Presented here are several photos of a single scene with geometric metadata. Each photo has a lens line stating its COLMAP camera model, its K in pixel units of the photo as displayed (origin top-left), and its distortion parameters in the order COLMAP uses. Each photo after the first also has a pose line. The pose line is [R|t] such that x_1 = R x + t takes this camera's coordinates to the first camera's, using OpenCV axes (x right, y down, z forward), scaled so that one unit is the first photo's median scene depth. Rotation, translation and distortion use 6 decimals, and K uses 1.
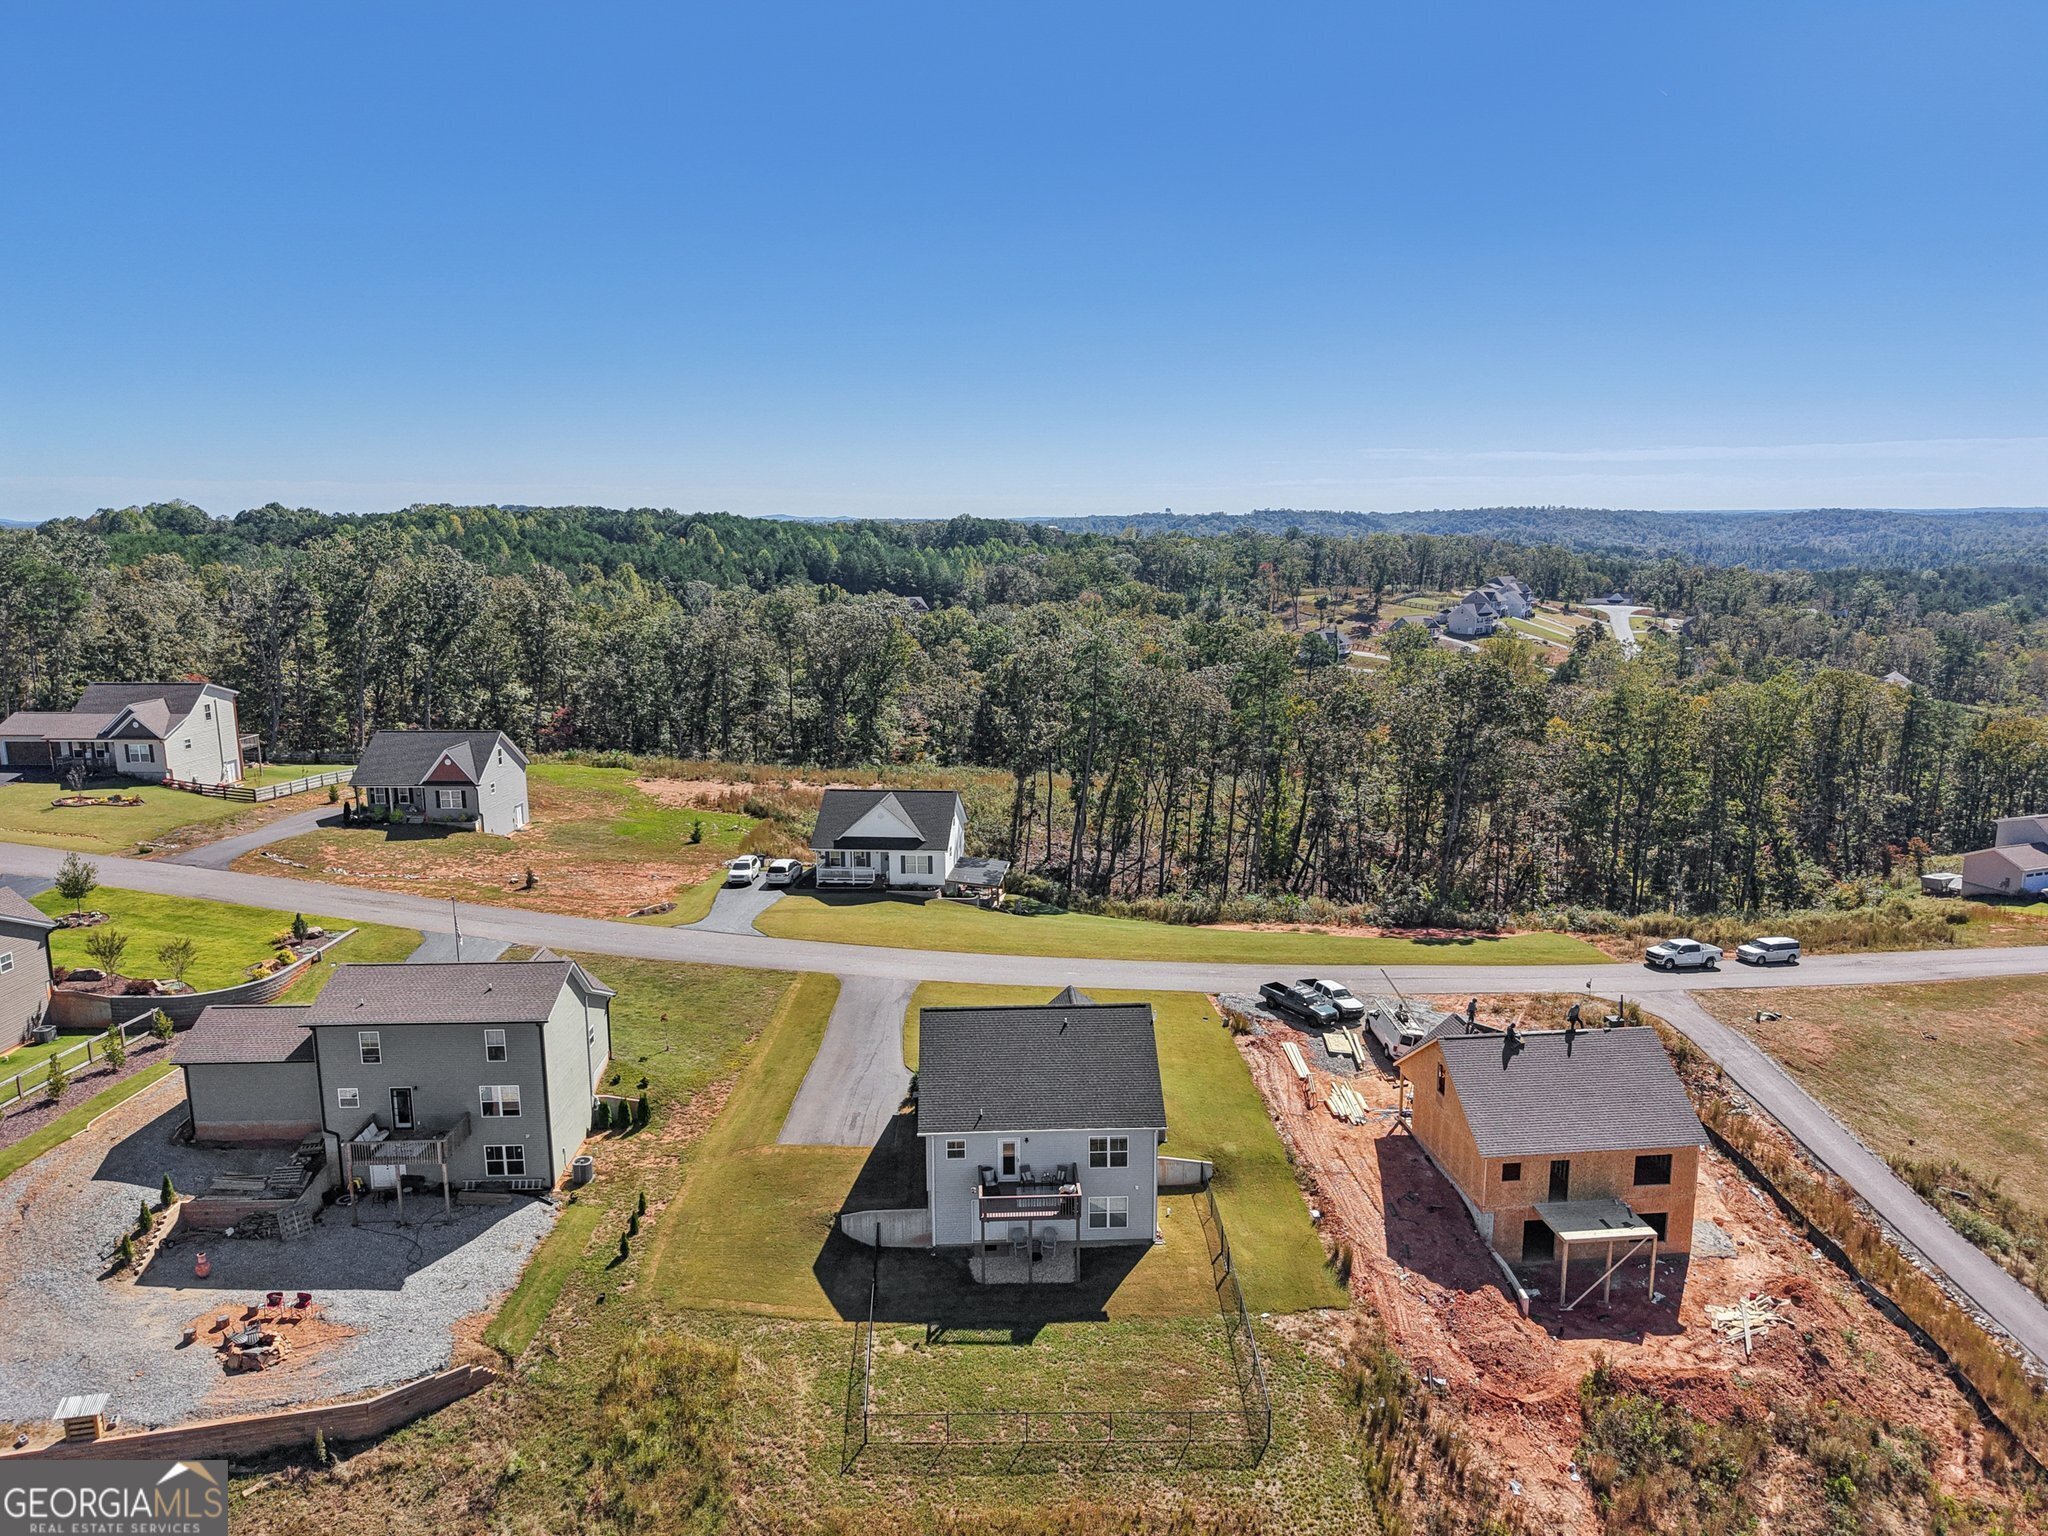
lens RADIAL K [[1401.5, 0, 1008.3], [0, 1401.5, 764.2], [0, 0, 1]] dist [0.063771, -0.104544]
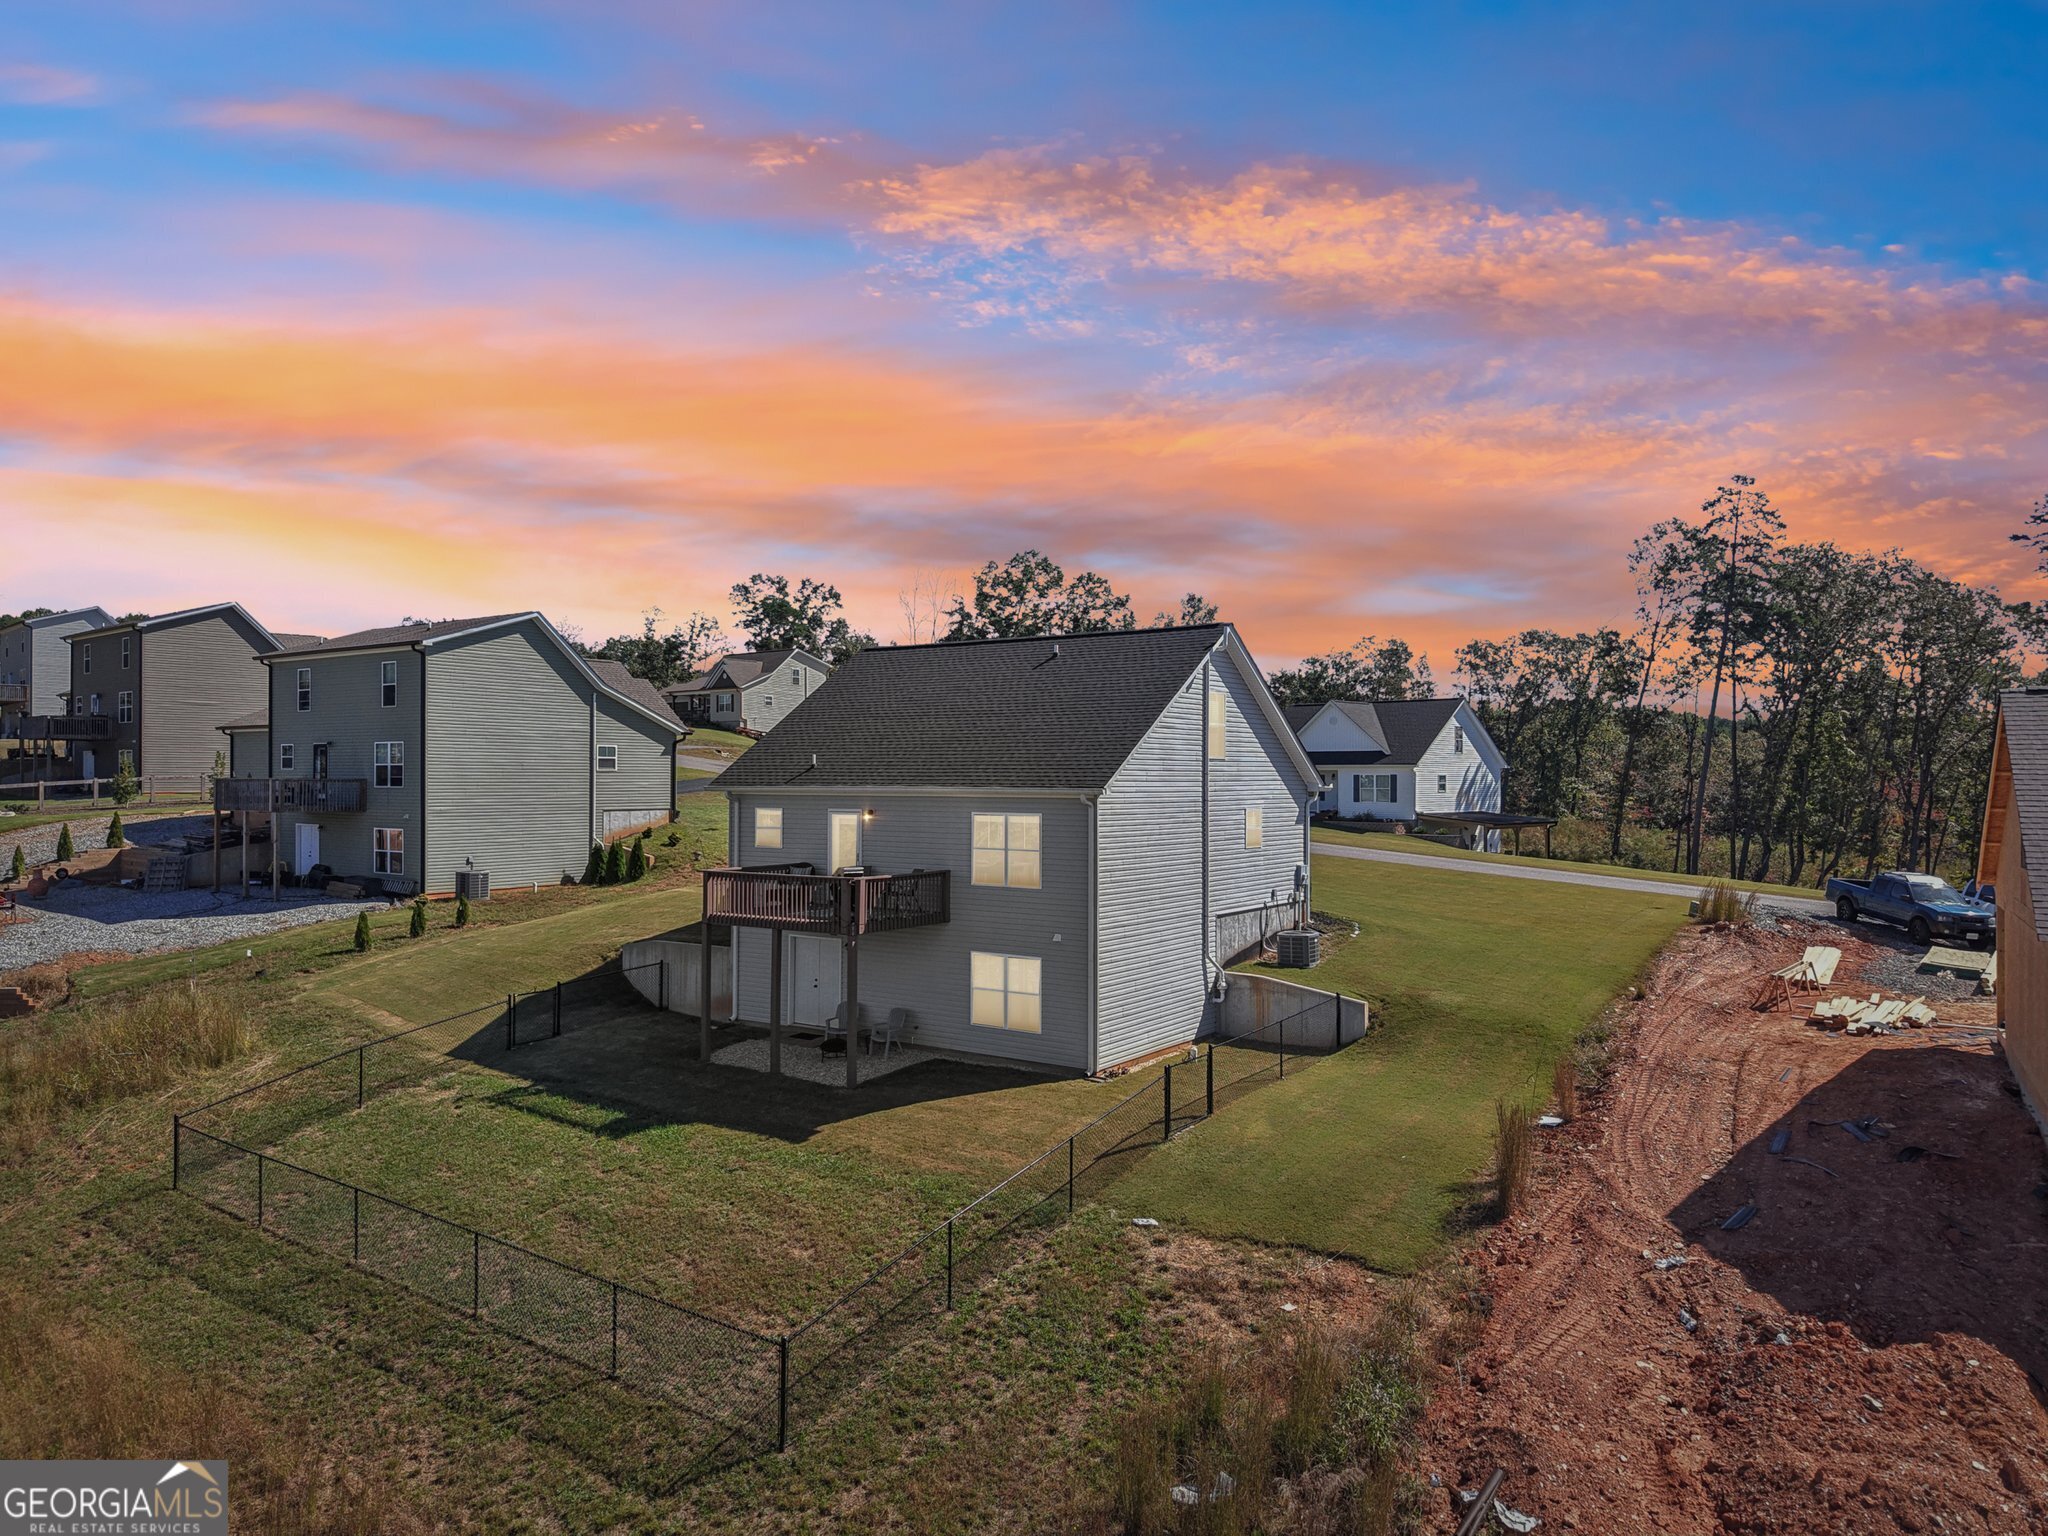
lens RADIAL K [[1352.7, 0, 1024.0], [0, 1352.7, 768.0], [0, 0, 1]] dist [0.035988, -0.000496]
pose [[0.800742, 0.008899, -0.598944, 0.328099], [-0.120395, 0.981876, -0.146370, 0.303251], [0.586786, 0.189314, 0.787301, 0.633317]]
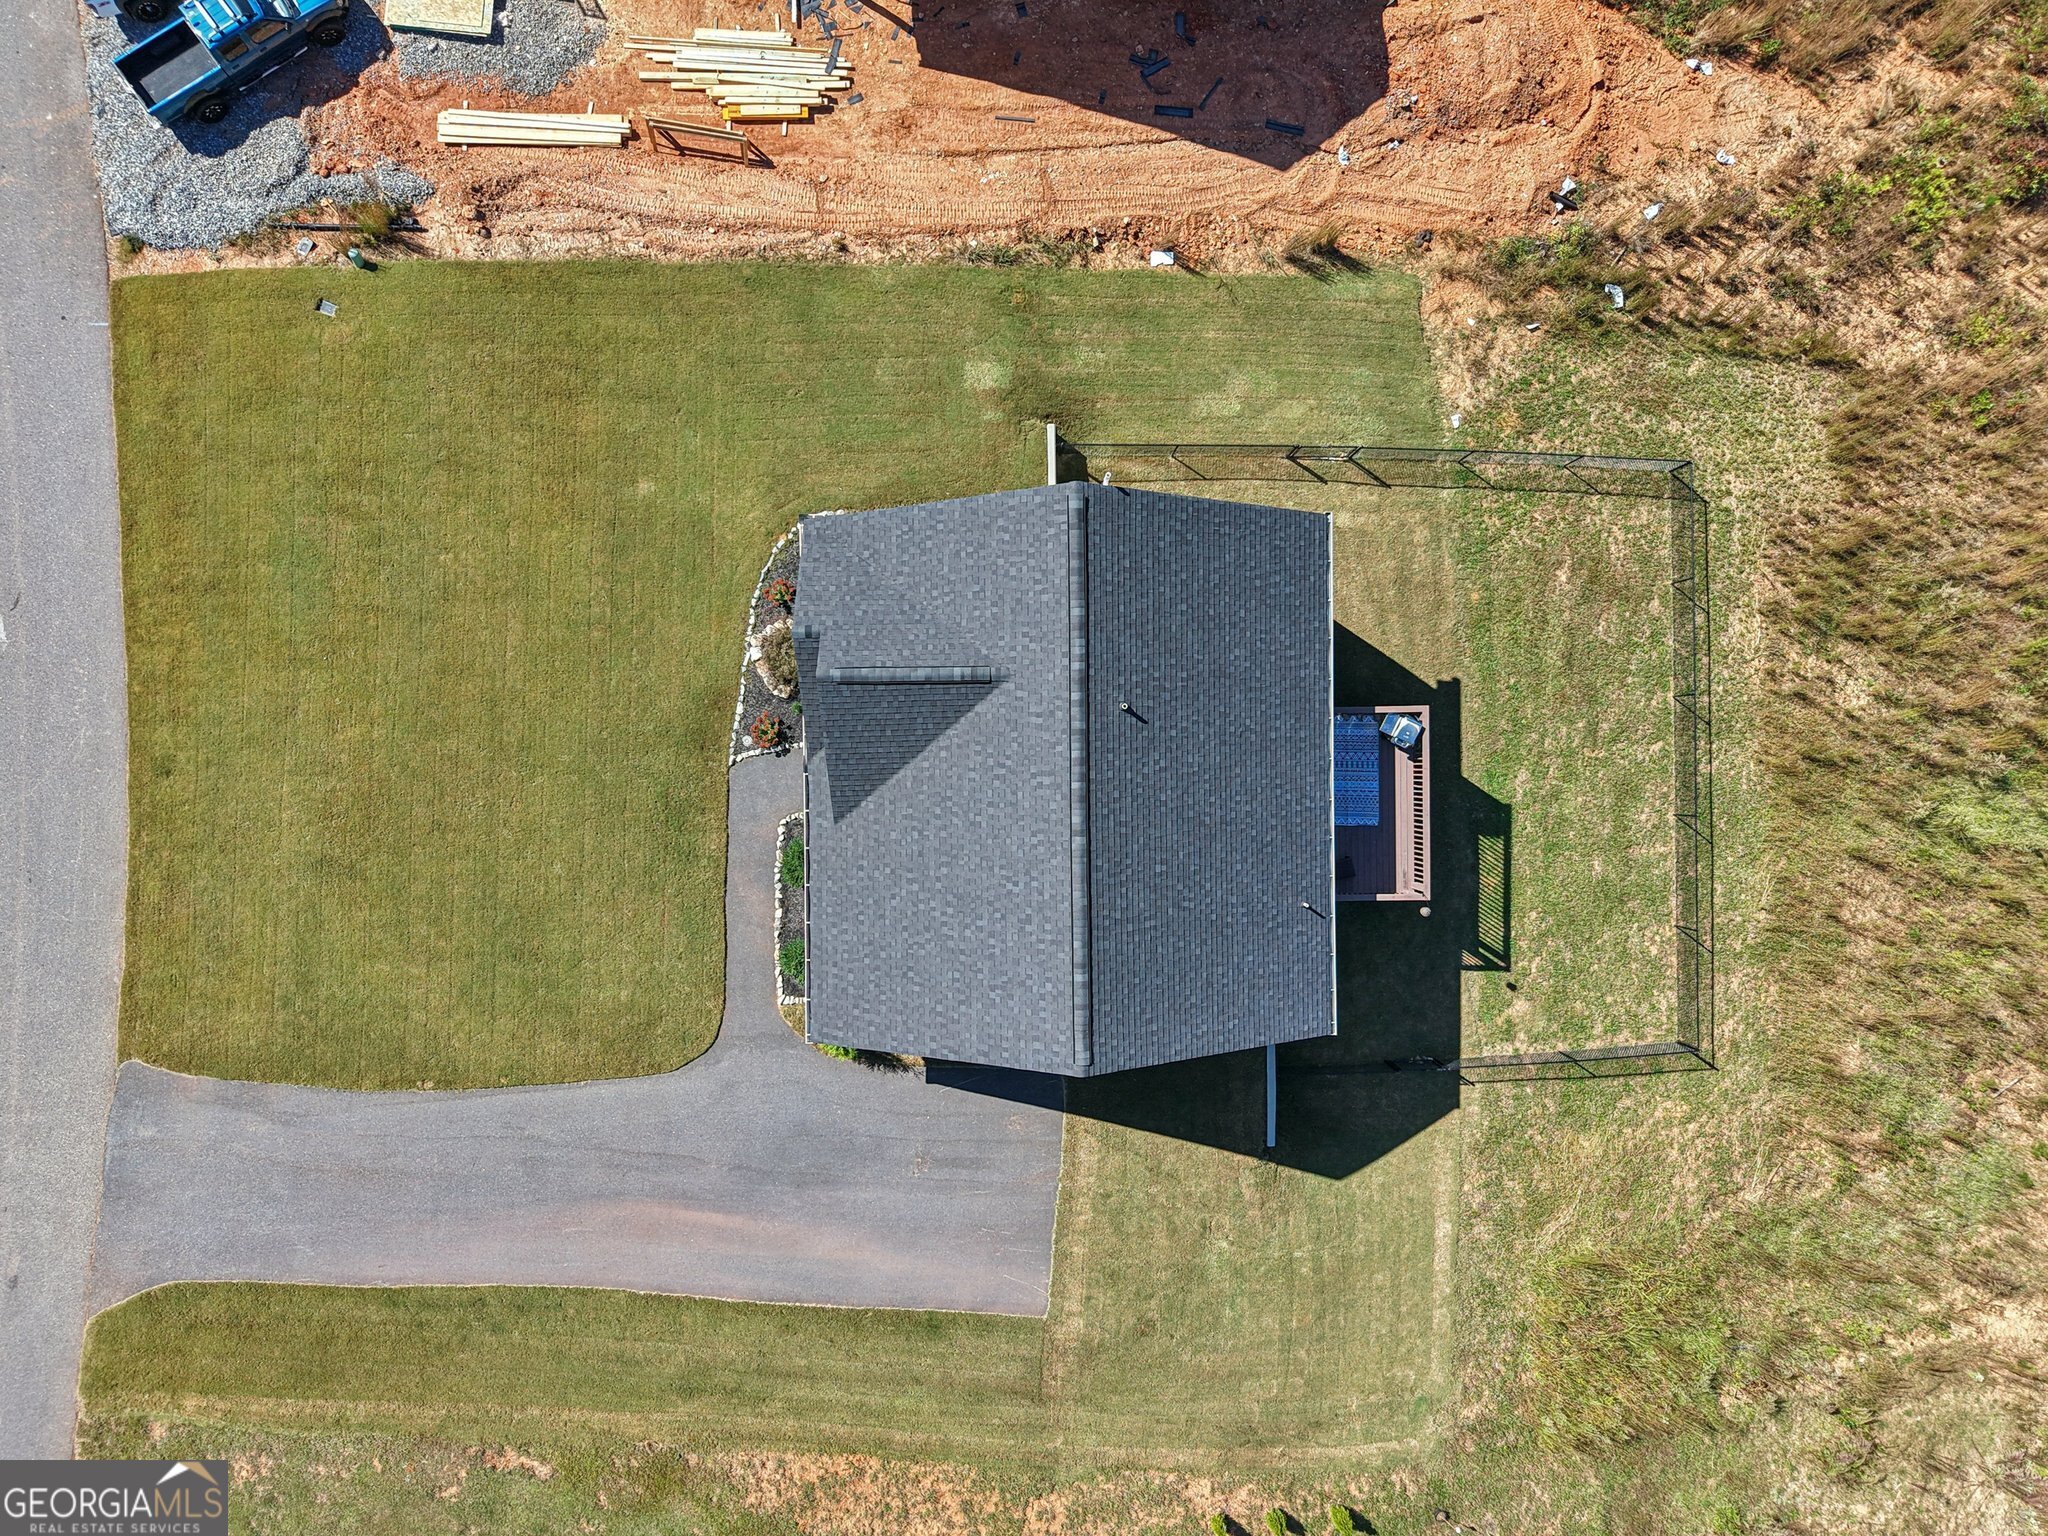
lens RADIAL K [[1401.5, 0, 1008.3], [0, 1401.5, 764.2], [0, 0, 1]] dist [0.063771, -0.104544]
pose [[0.020282, -0.999725, -0.011755, 0.033218], [0.153274, -0.008509, 0.988147, -0.223447], [-0.987976, -0.021843, 0.153059, 0.994480]]
